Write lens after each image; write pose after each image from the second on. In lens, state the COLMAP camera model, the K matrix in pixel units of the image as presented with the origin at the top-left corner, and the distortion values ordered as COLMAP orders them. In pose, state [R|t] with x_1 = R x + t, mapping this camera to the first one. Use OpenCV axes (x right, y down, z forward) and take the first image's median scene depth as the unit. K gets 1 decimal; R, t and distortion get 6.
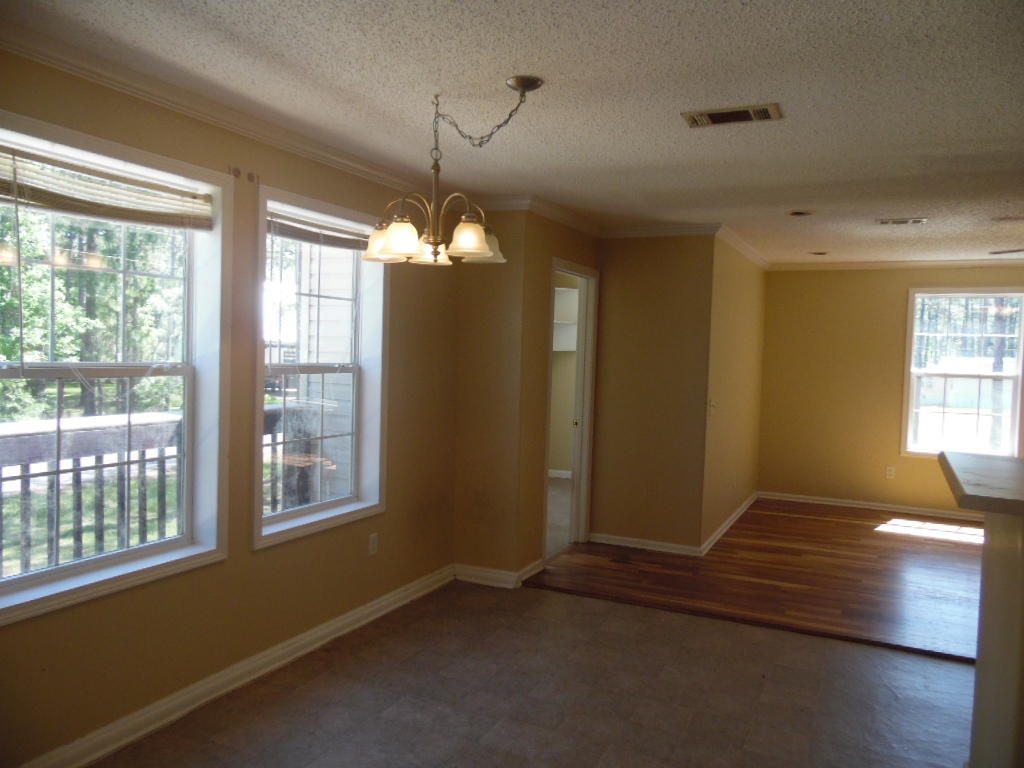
lens RADIAL K [[764.7, 0, 512.0], [0, 764.7, 384.0], [0, 0, 1]] dist [-0.082195, 0.222588]
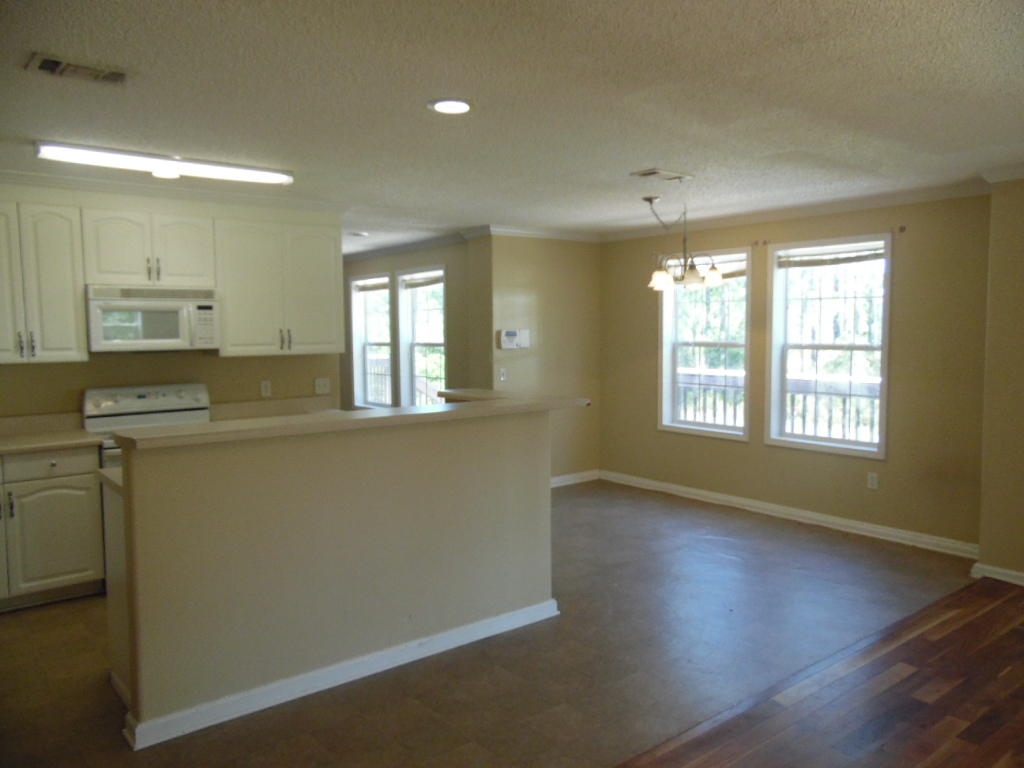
lens RADIAL K [[764.7, 0, 512.0], [0, 764.7, 384.0], [0, 0, 1]] dist [-0.082195, 0.222588]
pose [[-0.424668, 0.038112, -0.904547, 1.501639], [-0.020759, 0.998441, 0.051814, -0.014057], [0.905111, 0.040782, -0.423214, 1.176005]]
